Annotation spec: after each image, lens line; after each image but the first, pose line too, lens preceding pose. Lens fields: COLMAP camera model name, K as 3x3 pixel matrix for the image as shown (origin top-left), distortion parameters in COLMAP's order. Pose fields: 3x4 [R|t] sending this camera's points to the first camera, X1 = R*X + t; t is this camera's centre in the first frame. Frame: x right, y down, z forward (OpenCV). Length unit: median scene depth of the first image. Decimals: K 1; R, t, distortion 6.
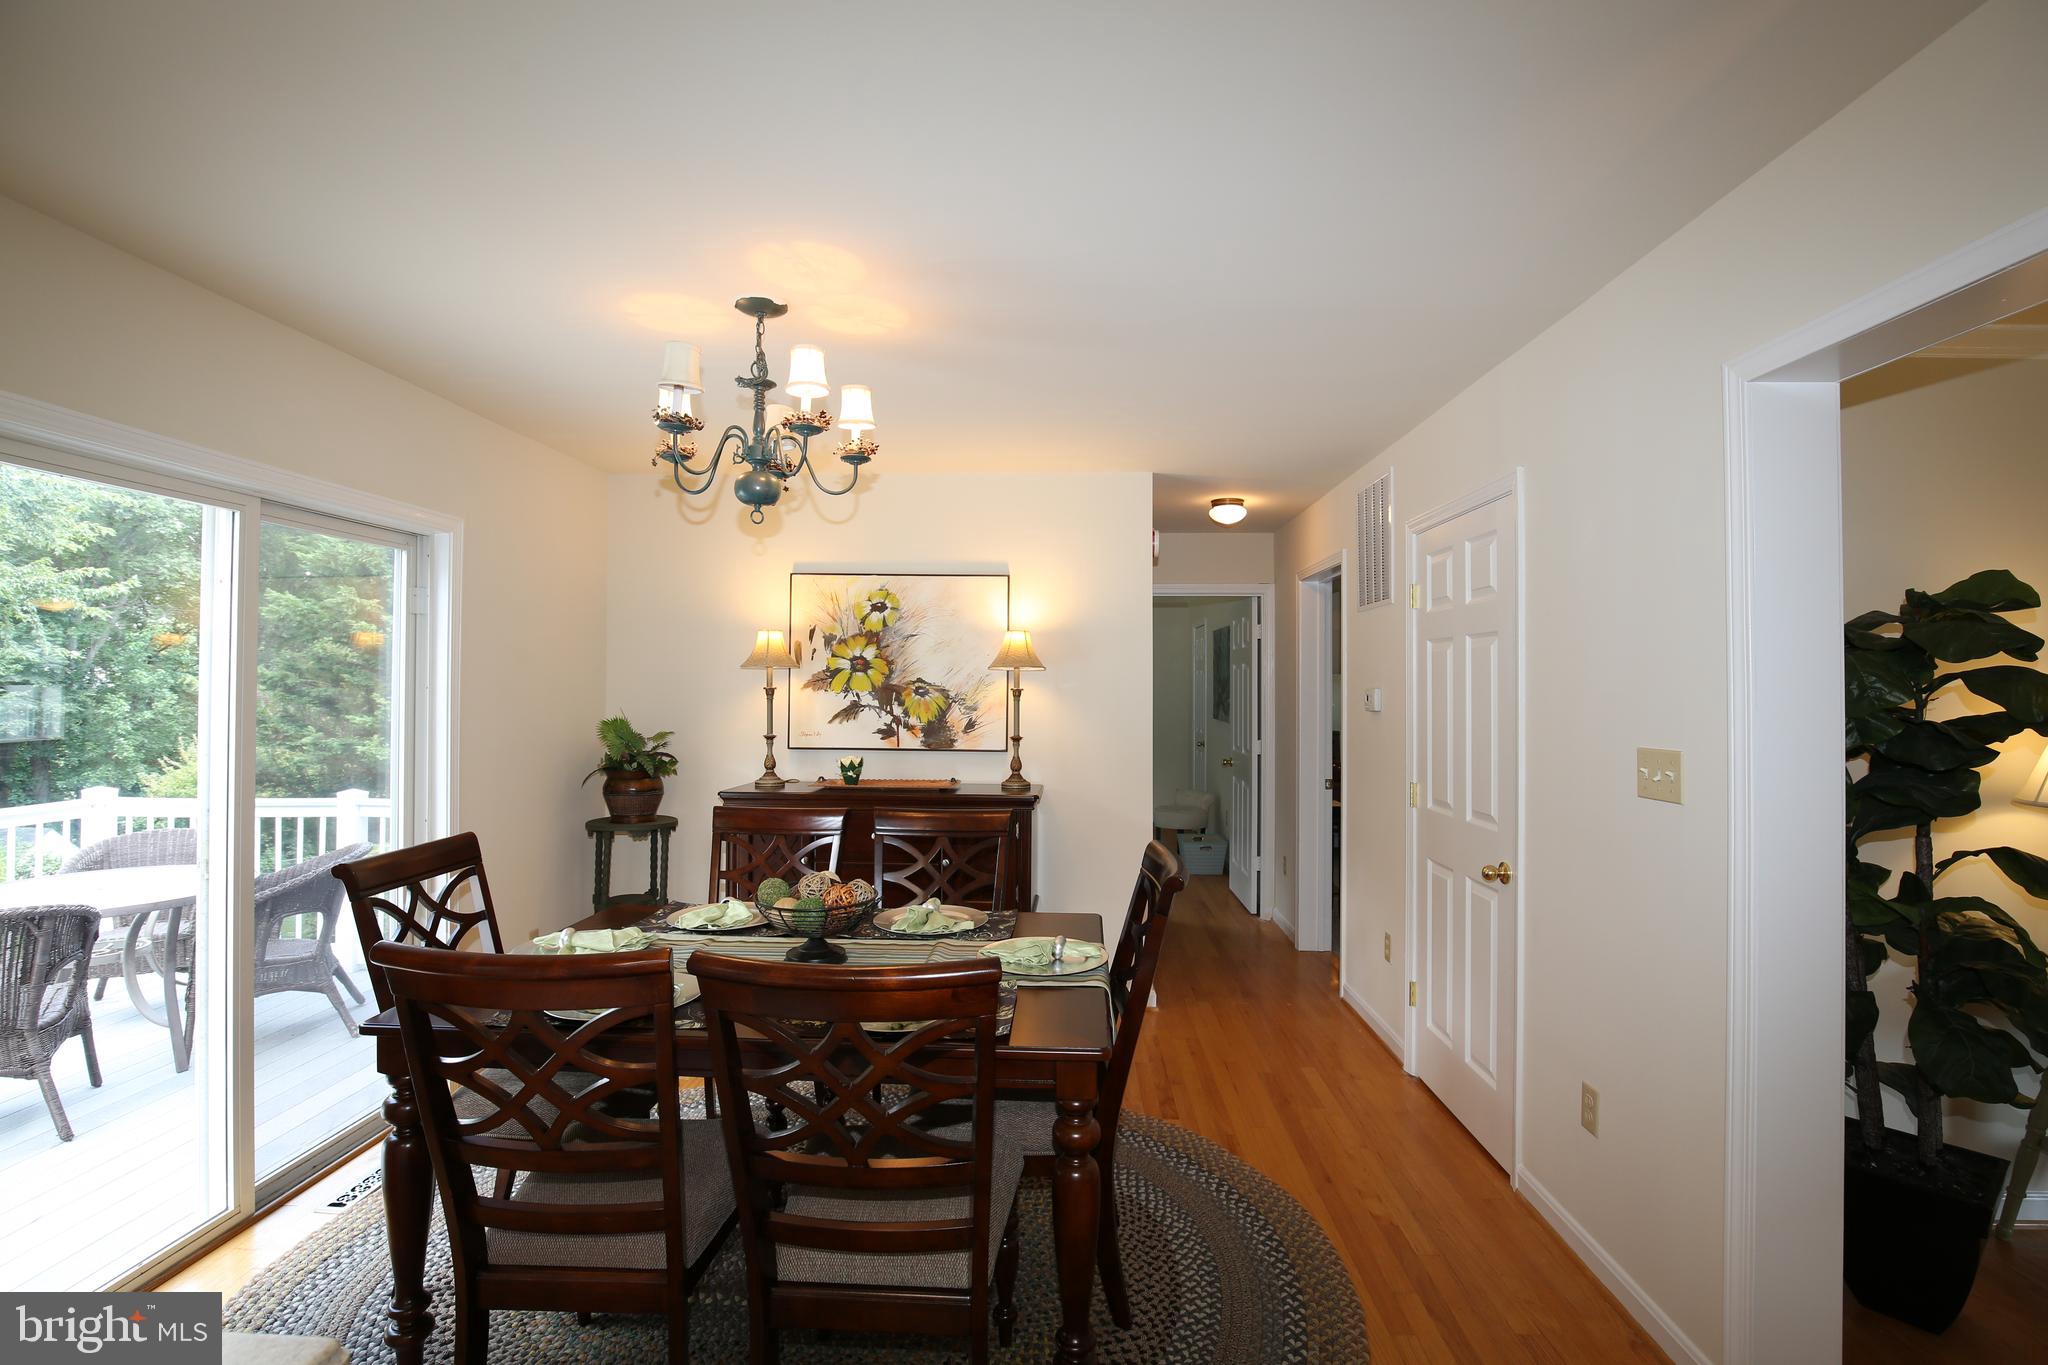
lens RADIAL K [[932.4, 0, 1026.0], [0, 932.4, 672.8], [0, 0, 1]] dist [-0.040772, 0.009143]
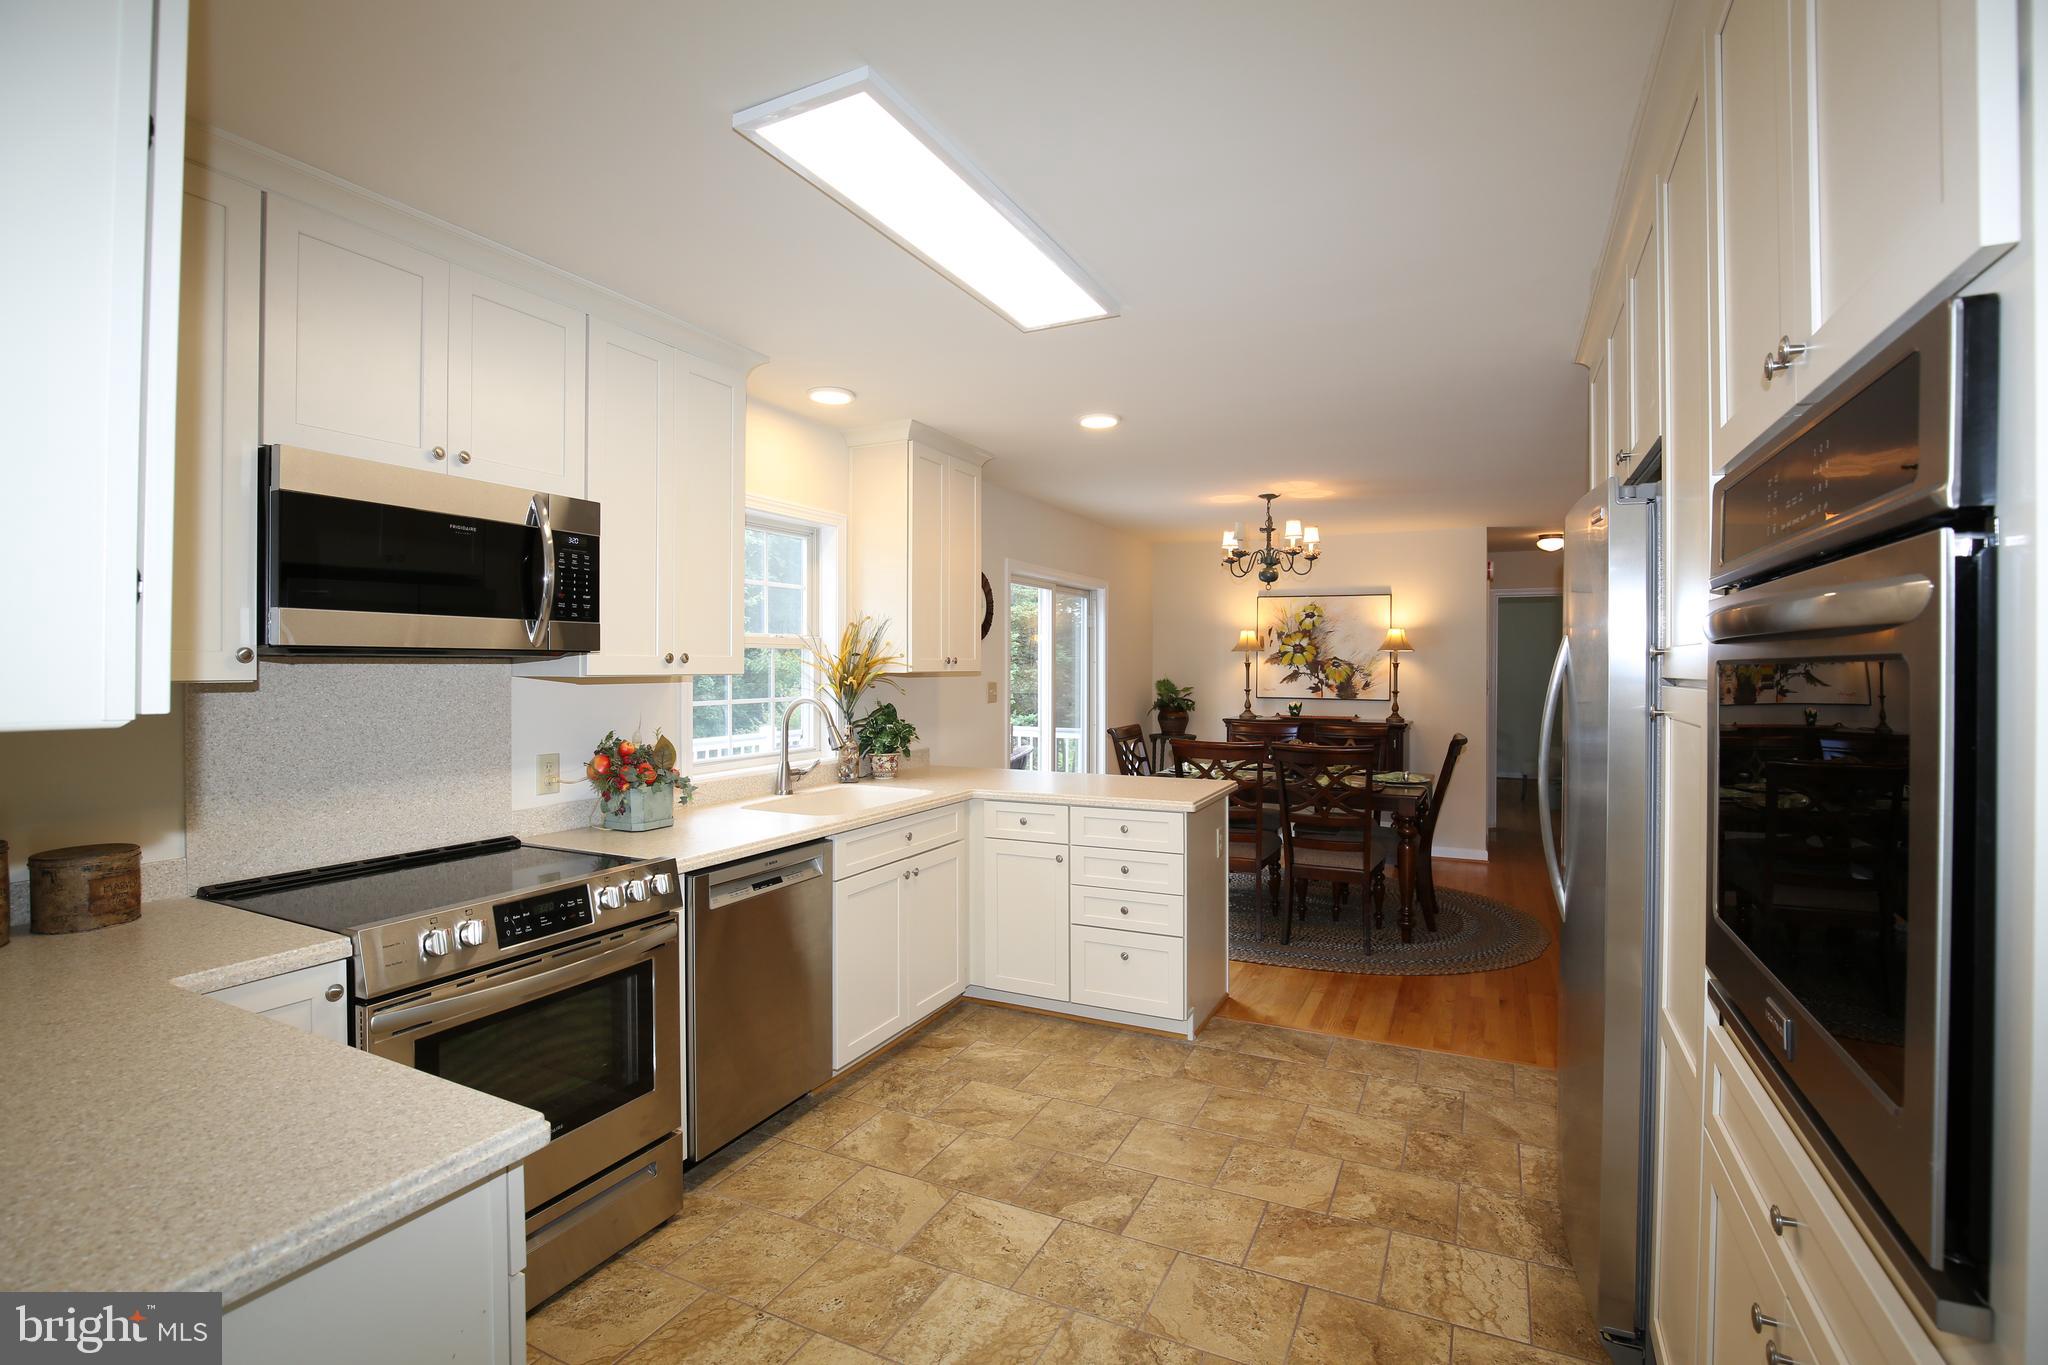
lens RADIAL K [[932.4, 0, 1026.0], [0, 932.4, 672.8], [0, 0, 1]] dist [-0.040772, 0.009143]
pose [[0.914151, 0.001144, -0.405373, 0.056013], [0.006426, 0.999829, 0.017313, 0.001958], [0.405323, -0.018431, 0.913988, -0.768997]]
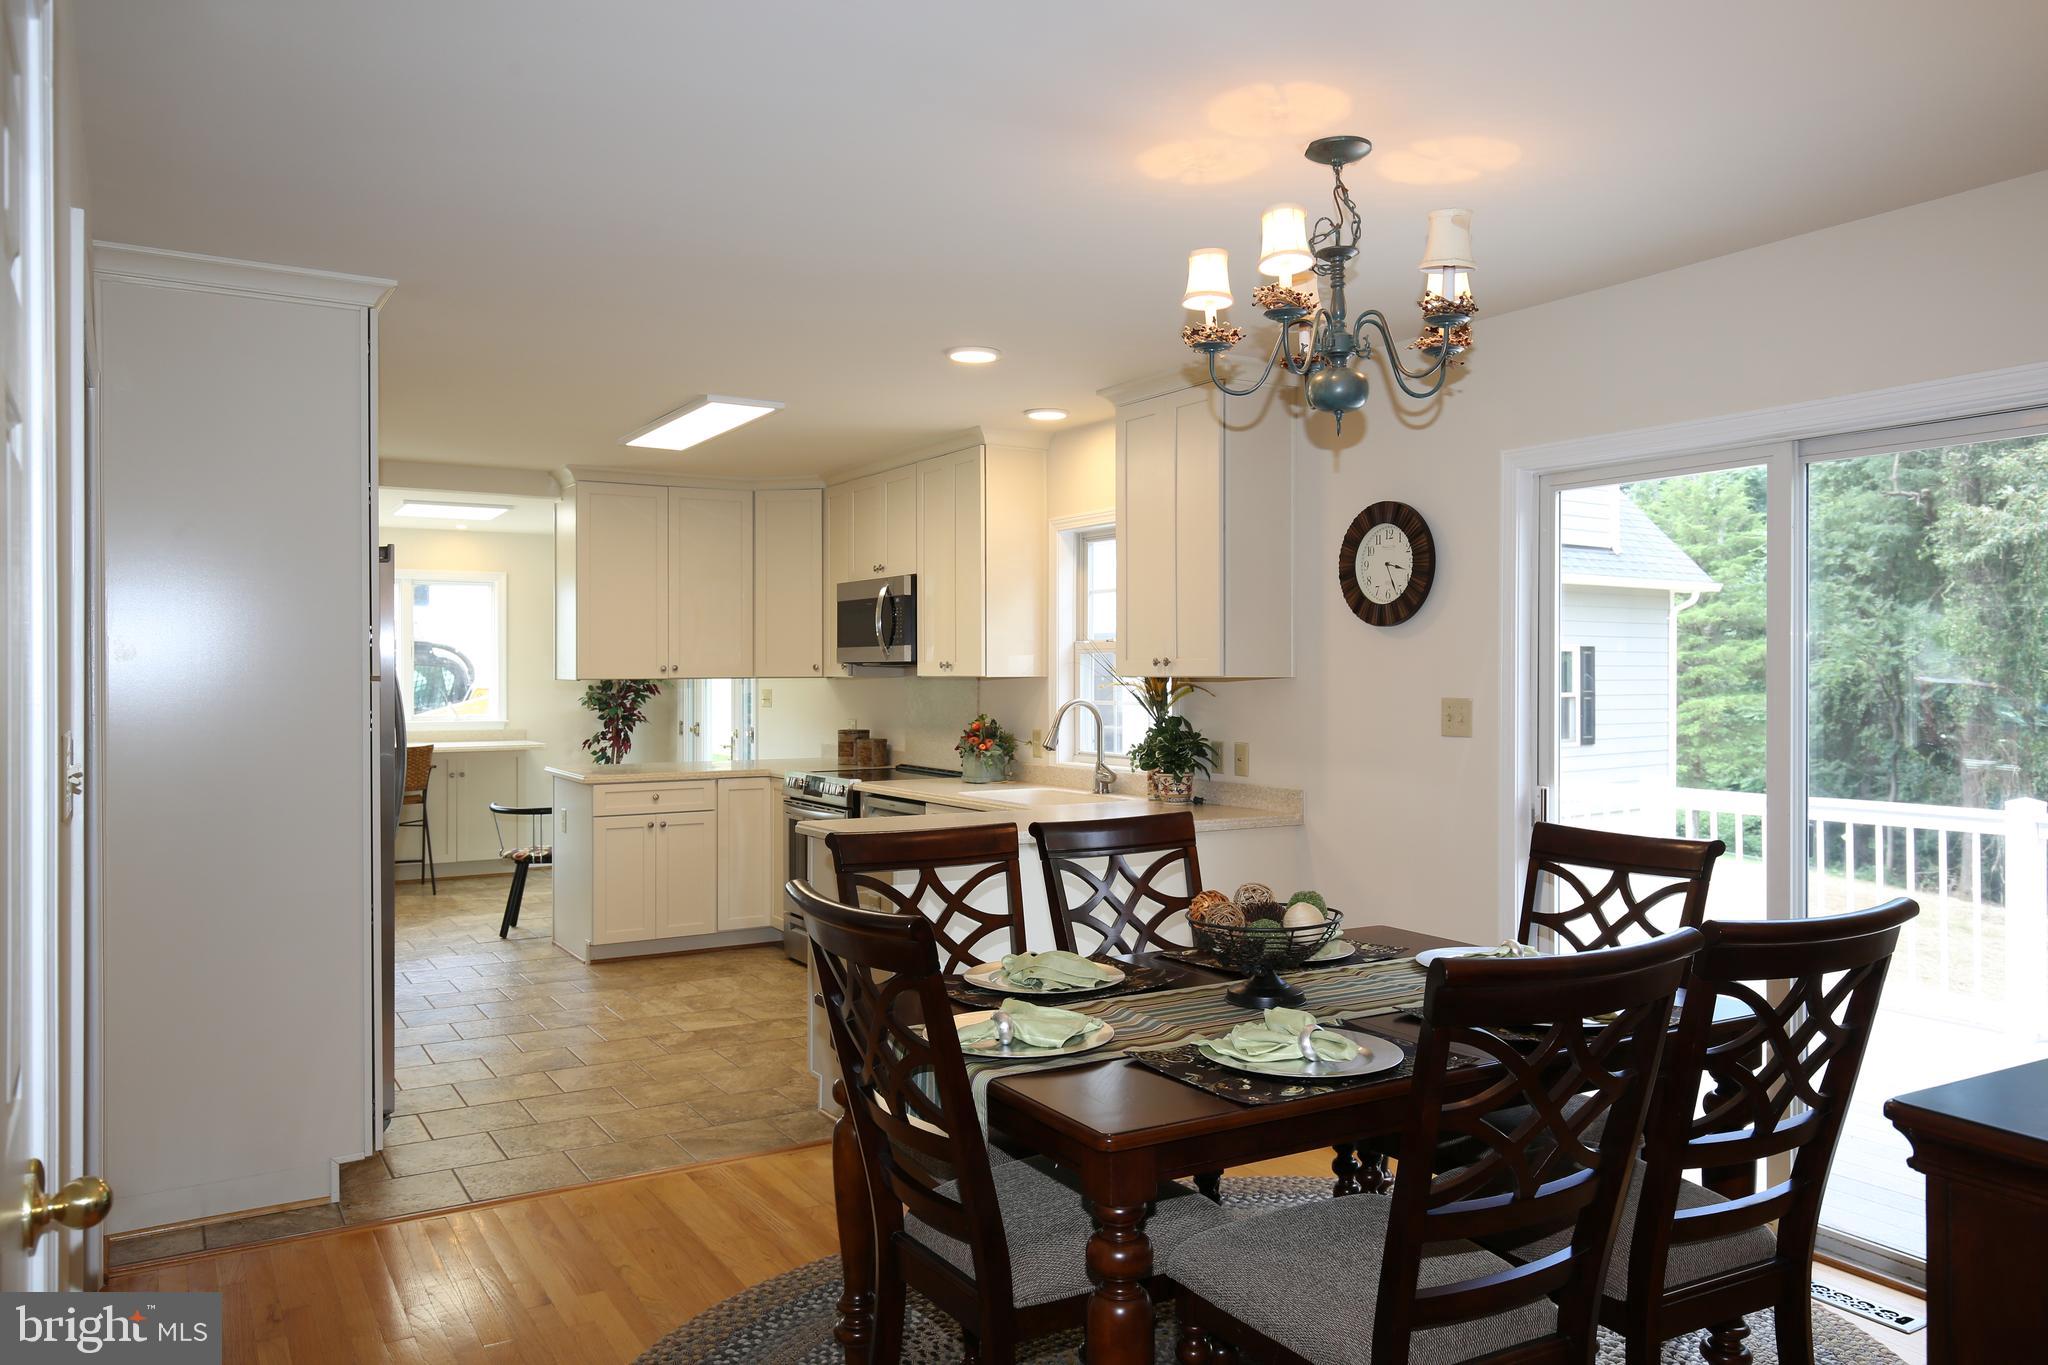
lens RADIAL K [[1432.1, 0, 1024.0], [0, 1432.1, 682.5], [0, 0, 1]] dist [-0.000639, -0.000038]
pose [[-0.830615, 0.002745, -0.556841, 0.328173], [0.006431, 0.999968, -0.004663, 0.026879], [0.556810, -0.007455, -0.830606, 1.019034]]
